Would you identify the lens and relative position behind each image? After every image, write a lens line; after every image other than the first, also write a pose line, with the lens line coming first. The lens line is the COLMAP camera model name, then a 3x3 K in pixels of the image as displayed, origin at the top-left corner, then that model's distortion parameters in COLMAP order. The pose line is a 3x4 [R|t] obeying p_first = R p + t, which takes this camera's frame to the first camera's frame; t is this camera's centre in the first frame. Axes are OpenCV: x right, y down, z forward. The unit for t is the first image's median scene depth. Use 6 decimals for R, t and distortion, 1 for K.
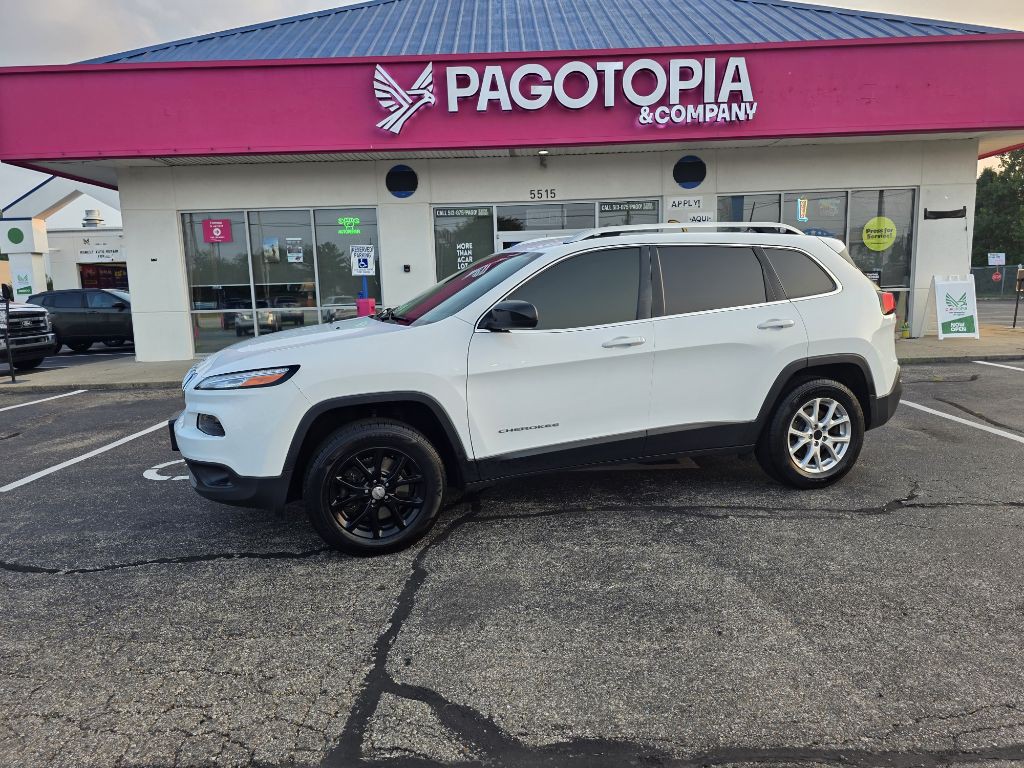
lens RADIAL K [[693.4, 0, 513.0], [0, 693.4, 403.3], [0, 0, 1]] dist [0.054582, -0.053879]
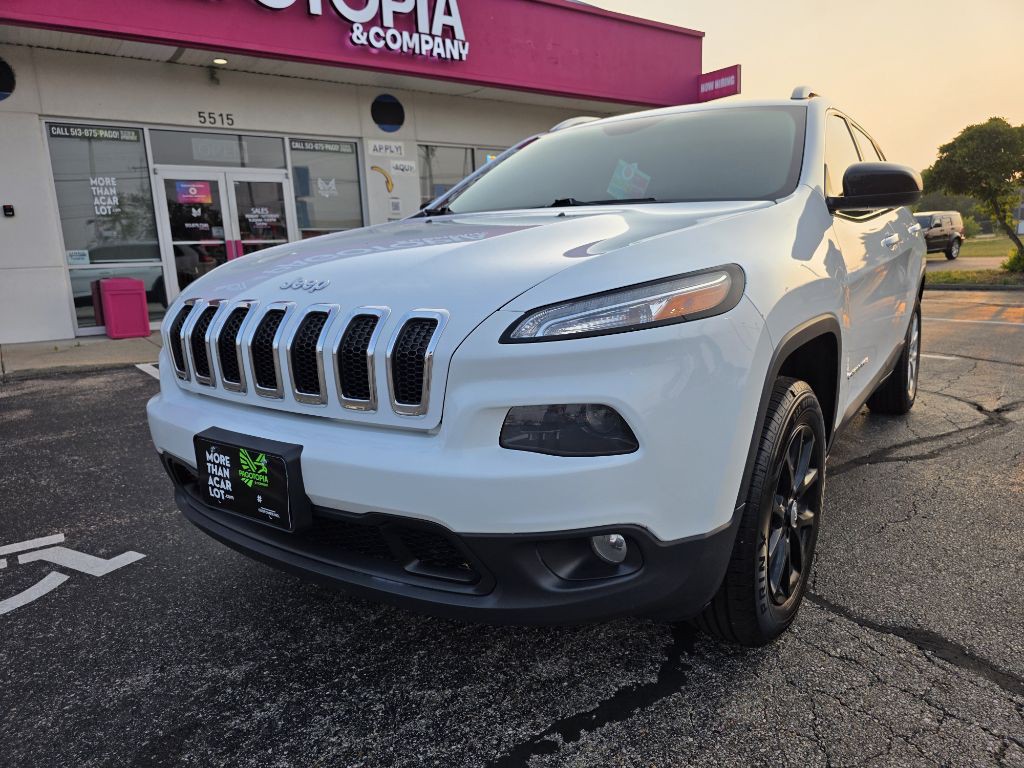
lens RADIAL K [[693.4, 0, 518.5], [0, 693.4, 390.2], [0, 0, 1]] dist [0.054582, -0.053879]
pose [[0.798560, -0.119770, 0.589879, -0.207505], [0.113489, 0.992386, 0.047859, -0.004043], [-0.591120, 0.028726, 0.806072, 0.217568]]
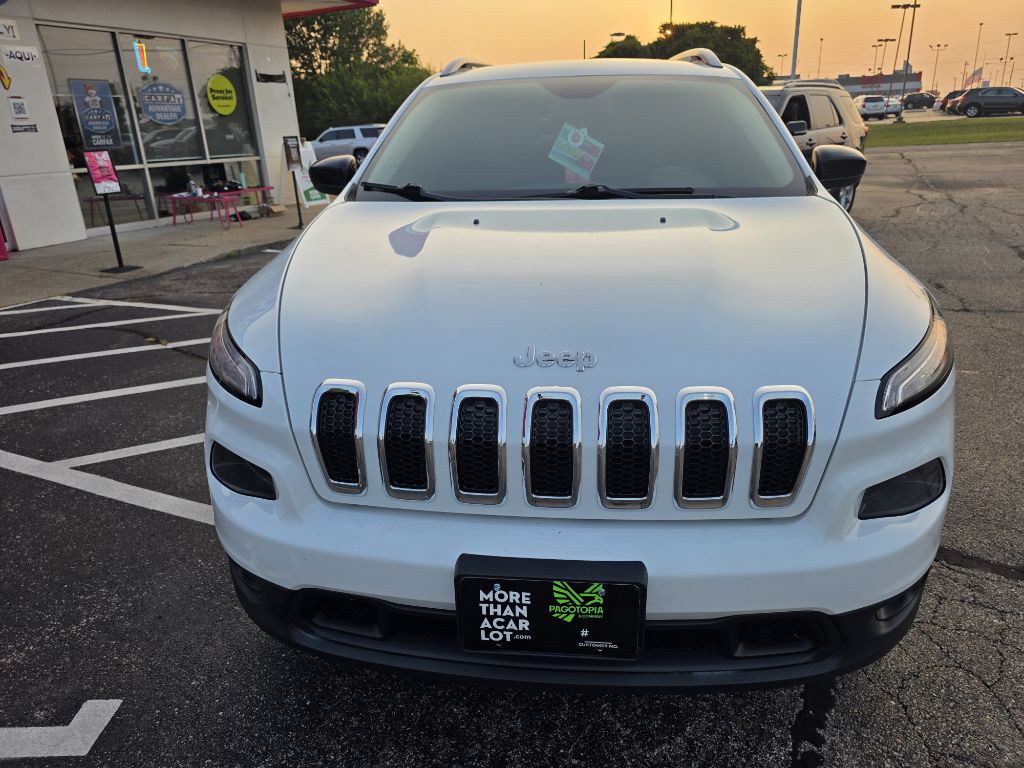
lens RADIAL K [[693.4, 0, 523.0], [0, 693.4, 394.0], [0, 0, 1]] dist [0.054582, -0.053879]
pose [[0.406117, -0.309103, 0.859956, -0.257050], [0.173446, 0.950022, 0.259566, -0.048069], [-0.897210, 0.043741, 0.439433, 0.311669]]
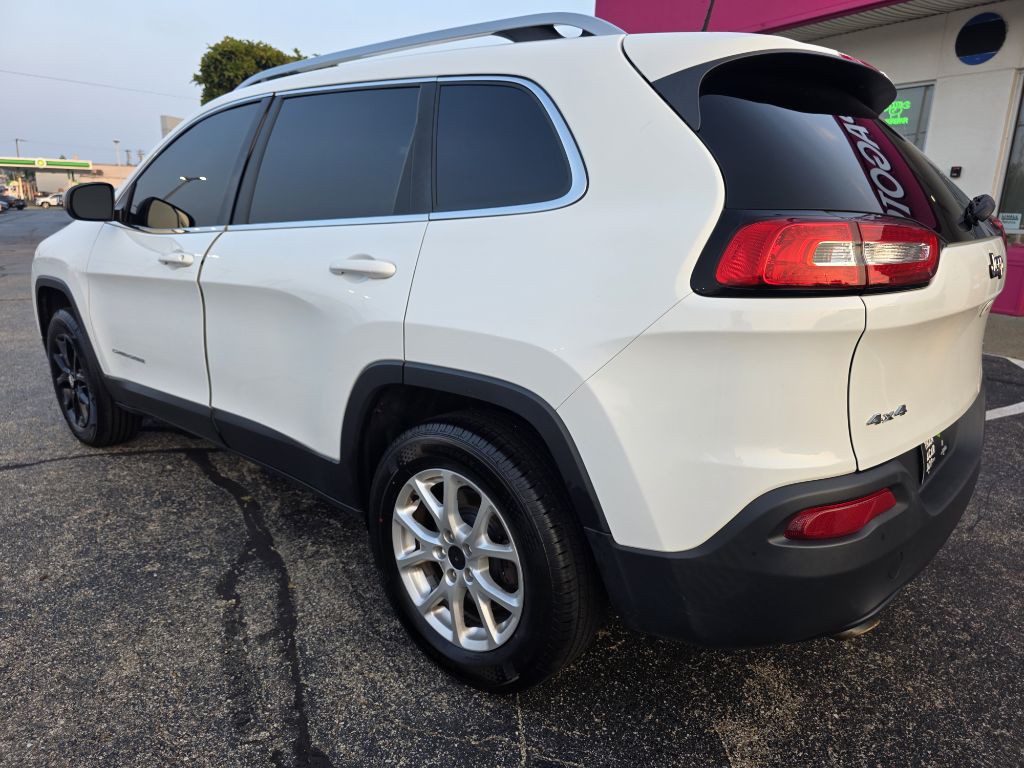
lens RADIAL K [[693.4, 0, 505.6], [0, 693.4, 395.1], [0, 0, 1]] dist [0.054582, -0.053879]
pose [[0.497566, 0.268315, -0.824885, 0.295364], [-0.179145, 0.962242, 0.204935, -0.052258], [0.848726, 0.045805, 0.526846, 0.313263]]
